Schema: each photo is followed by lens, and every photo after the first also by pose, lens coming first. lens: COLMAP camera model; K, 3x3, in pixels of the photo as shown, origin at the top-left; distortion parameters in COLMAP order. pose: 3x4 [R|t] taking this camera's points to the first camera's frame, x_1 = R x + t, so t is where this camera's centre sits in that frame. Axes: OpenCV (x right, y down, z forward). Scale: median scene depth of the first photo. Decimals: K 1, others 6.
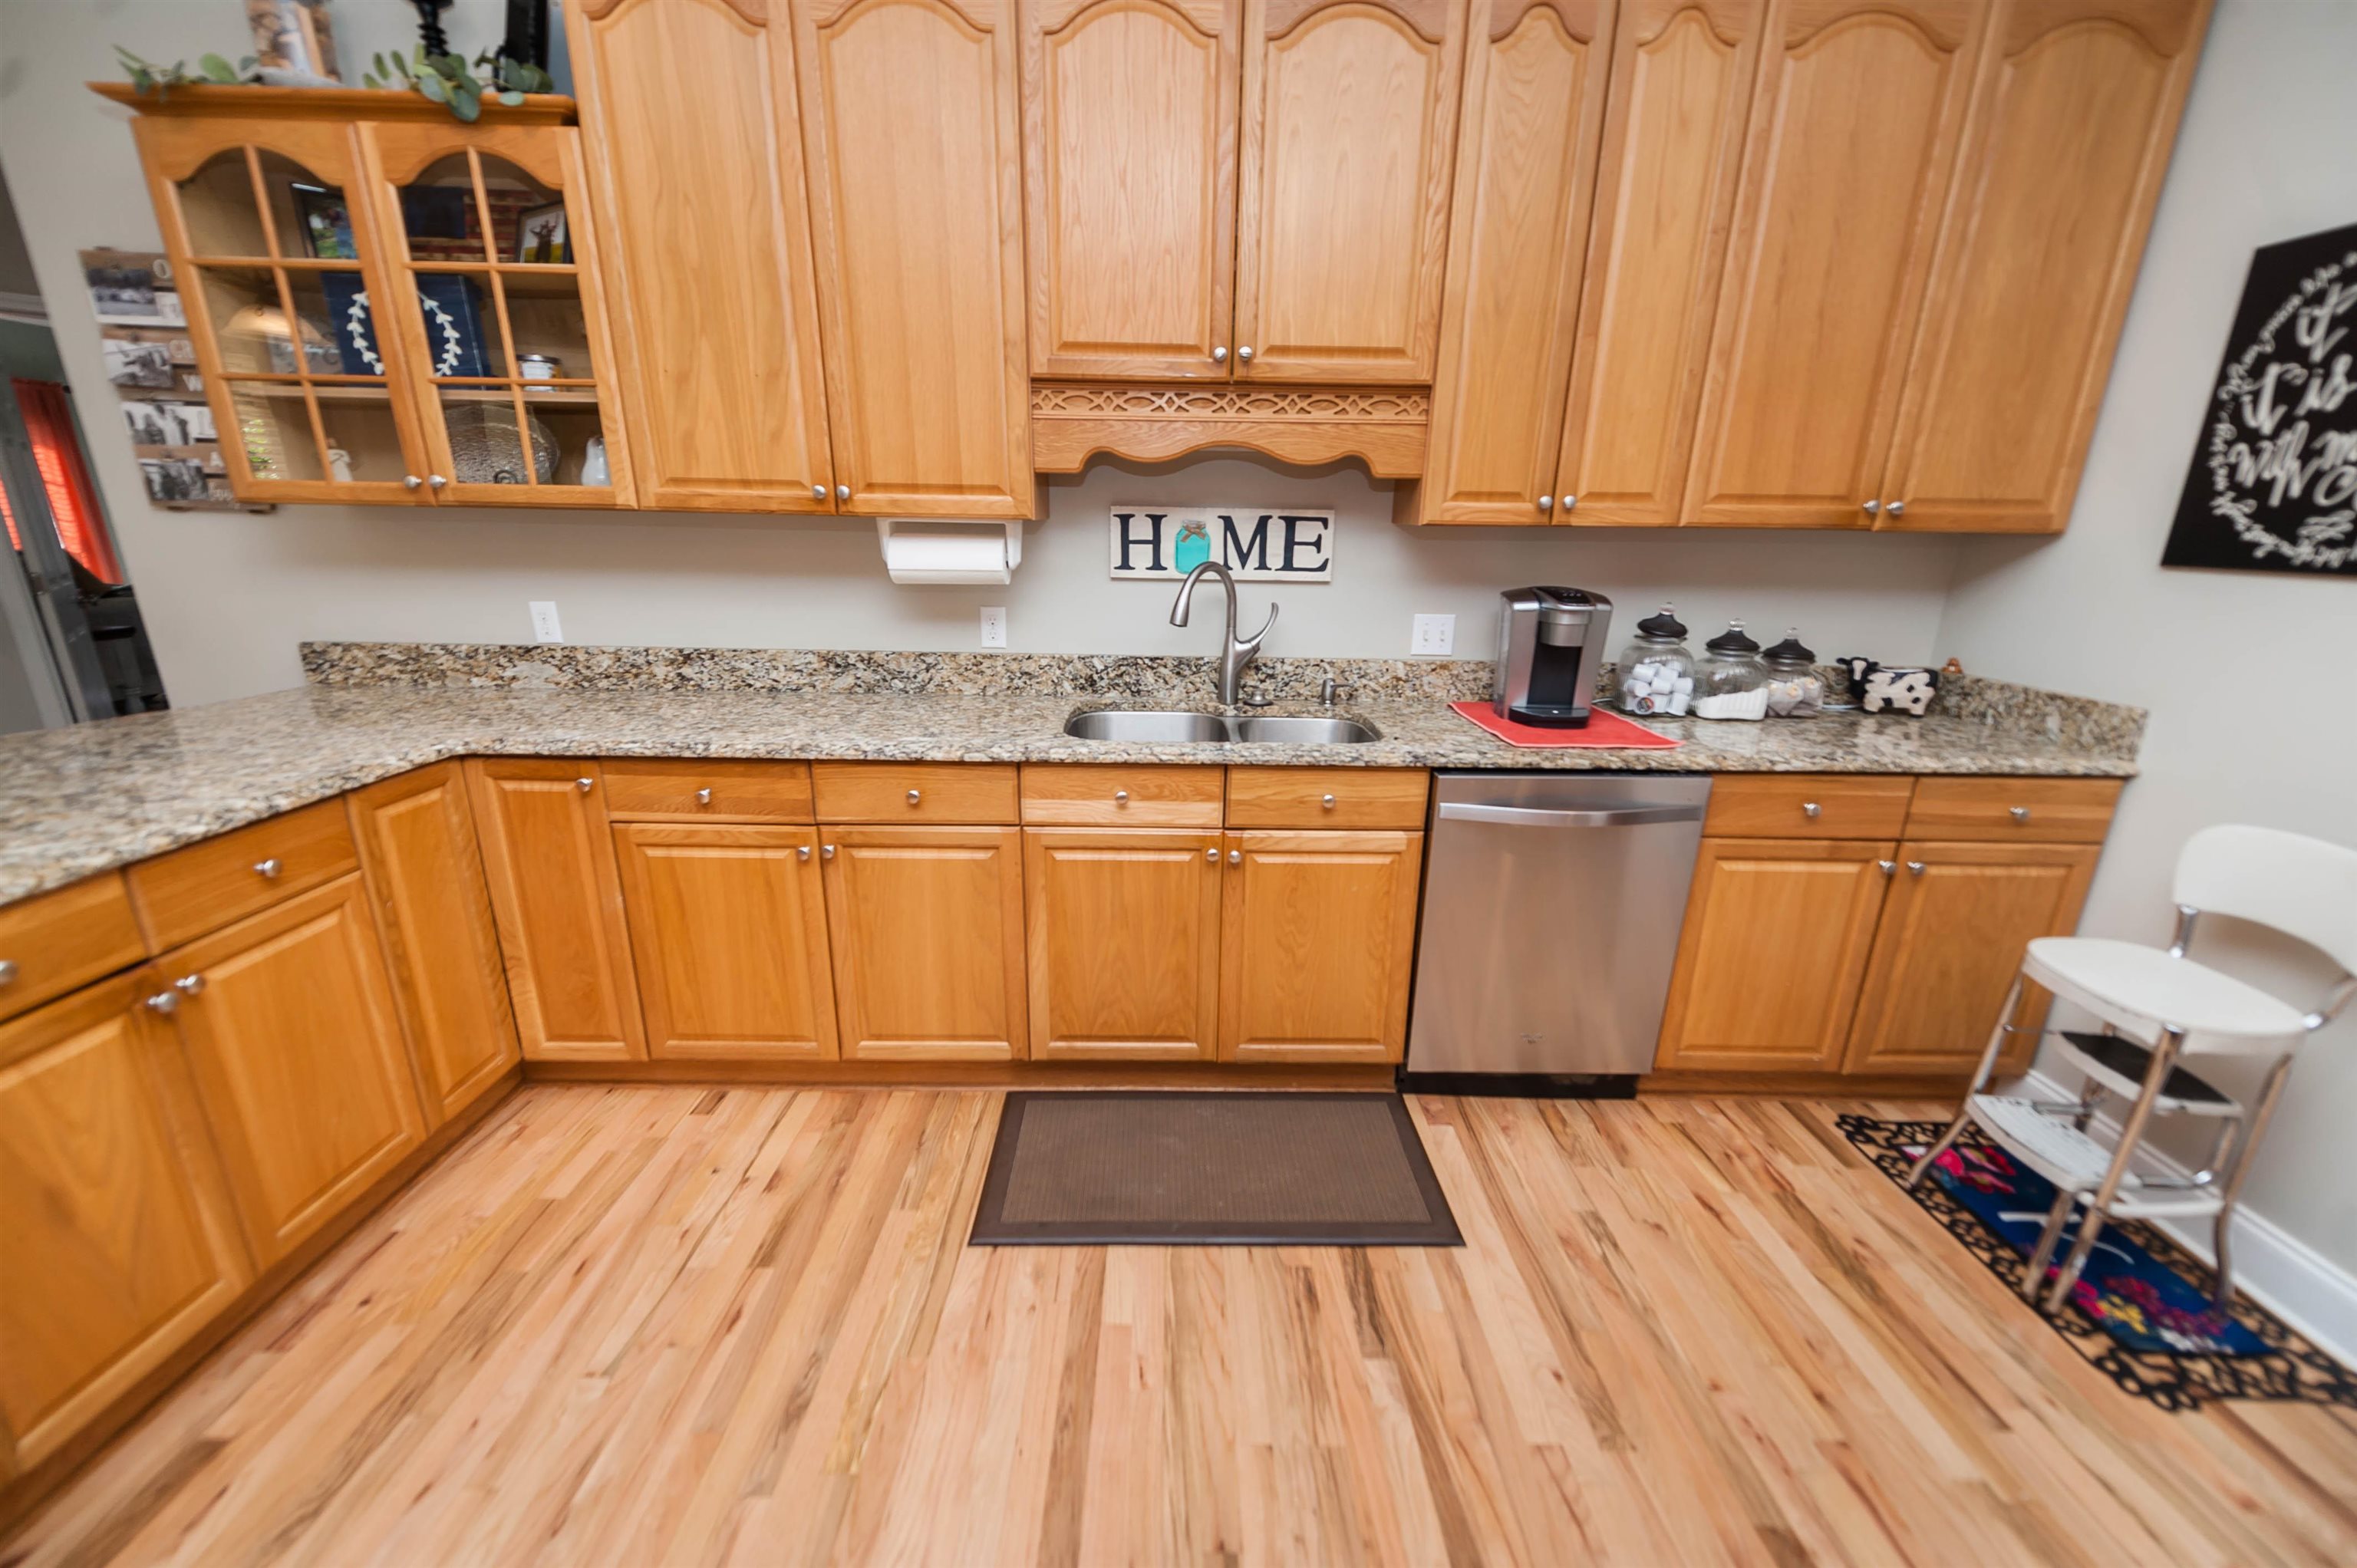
lens RADIAL K [[921.8, 0, 1179.4], [0, 921.8, 797.2], [0, 0, 1]] dist [0.017212, -0.006033]
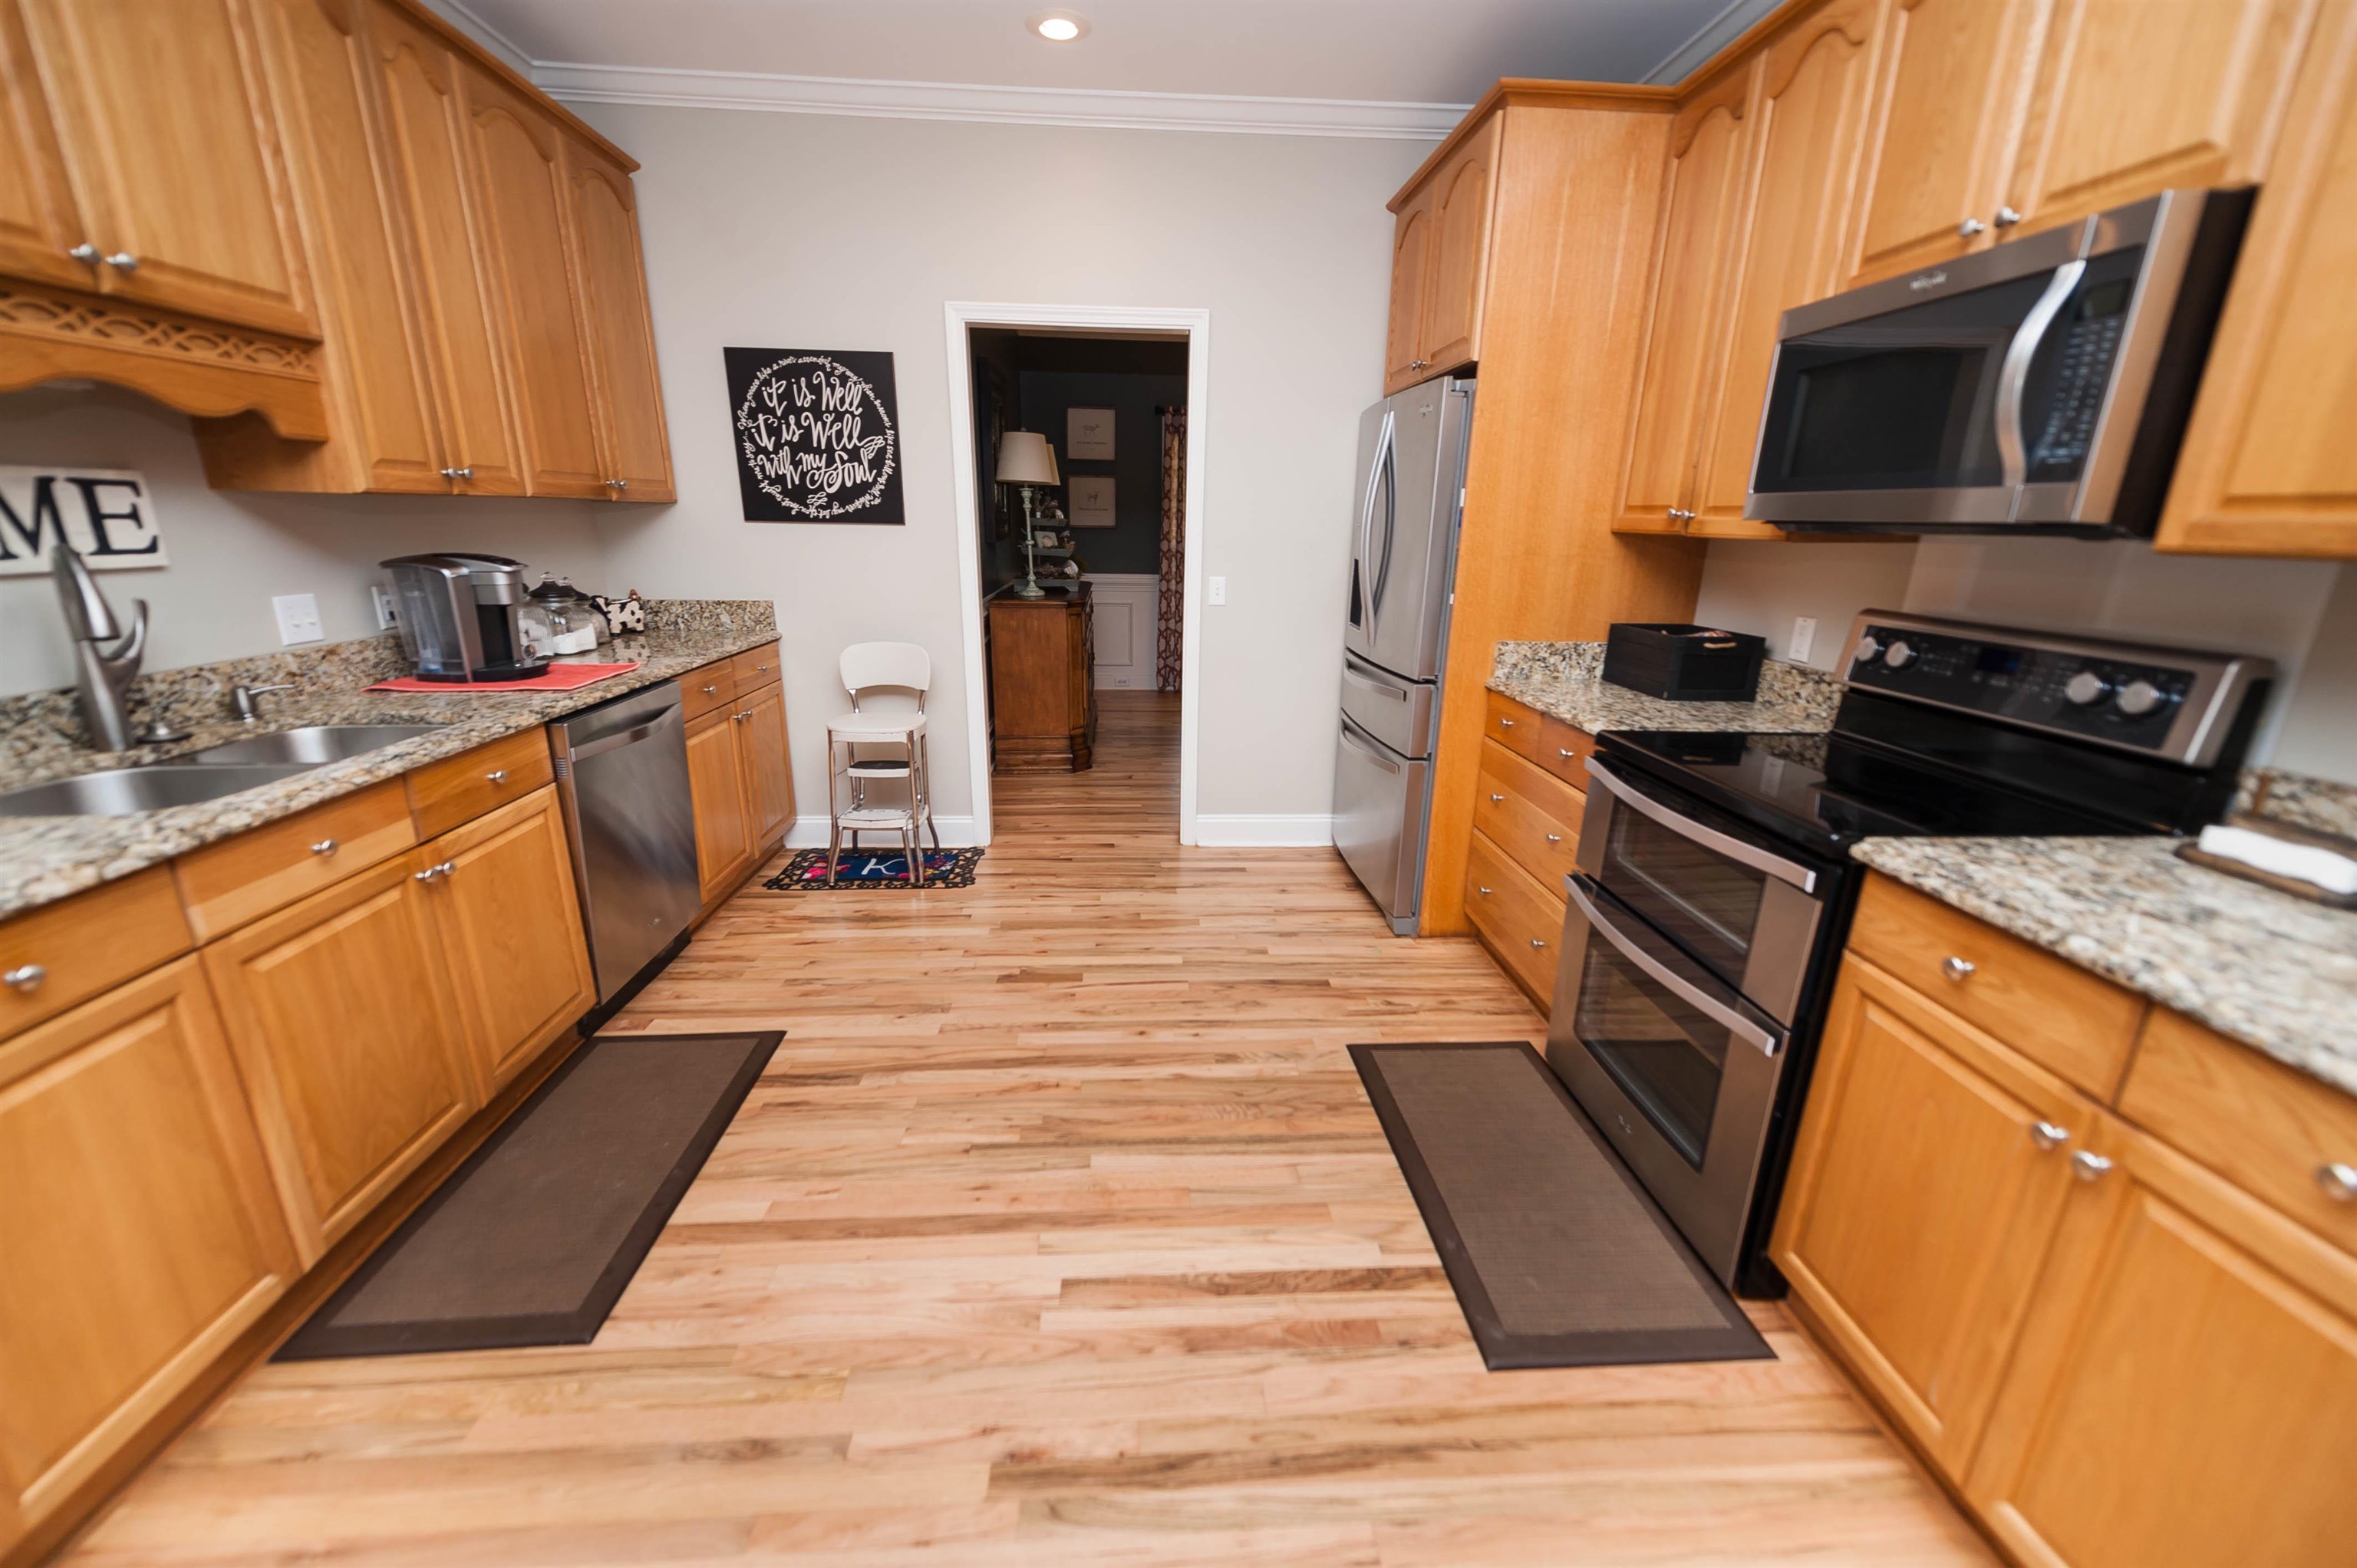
lens RADIAL K [[921.8, 0, 1179.4], [0, 921.8, 797.2], [0, 0, 1]] dist [0.017212, -0.006033]
pose [[-0.050719, -0.307692, 0.950133, -0.765889], [0.275010, 0.910275, 0.309465, -0.077621], [-0.960103, 0.276992, 0.038450, 0.251338]]
